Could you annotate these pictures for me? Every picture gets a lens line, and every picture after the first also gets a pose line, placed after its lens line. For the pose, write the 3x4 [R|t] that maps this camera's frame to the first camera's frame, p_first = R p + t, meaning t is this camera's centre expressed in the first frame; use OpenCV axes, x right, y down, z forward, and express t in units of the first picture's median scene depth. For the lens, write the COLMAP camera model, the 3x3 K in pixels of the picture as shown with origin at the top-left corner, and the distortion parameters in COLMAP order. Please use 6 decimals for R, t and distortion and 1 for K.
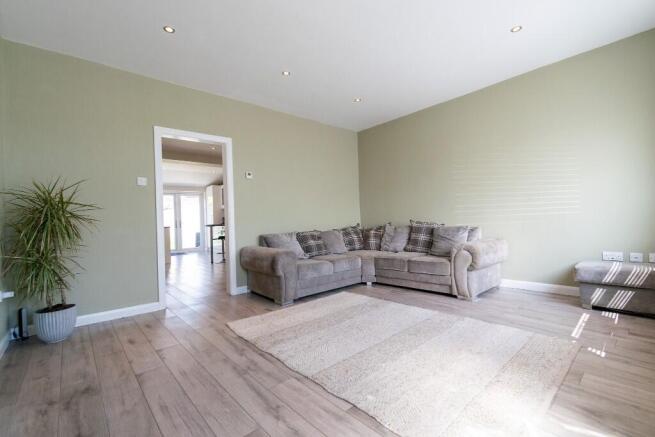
lens RADIAL K [[290.6, 0, 327.5], [0, 290.6, 218.5], [0, 0, 1]] dist [-0.000643, -0.000373]
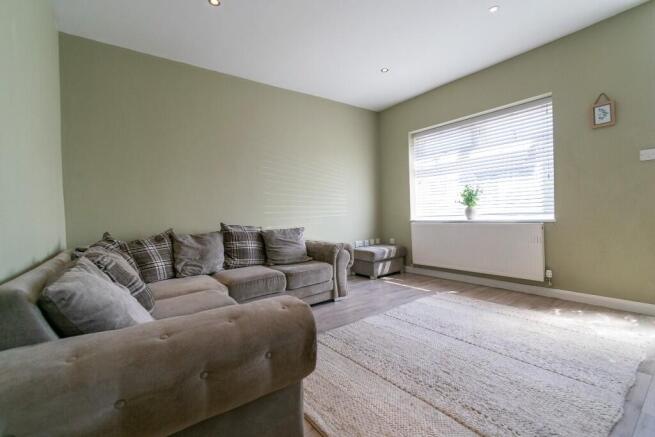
lens RADIAL K [[290.6, 0, 327.5], [0, 290.6, 218.5], [0, 0, 1]] dist [-0.000643, -0.000373]
pose [[0.087408, 0.016936, 0.996029, -0.530224], [0.030225, 0.999350, -0.019645, 0.021251], [-0.995714, 0.031822, 0.086839, 0.969904]]
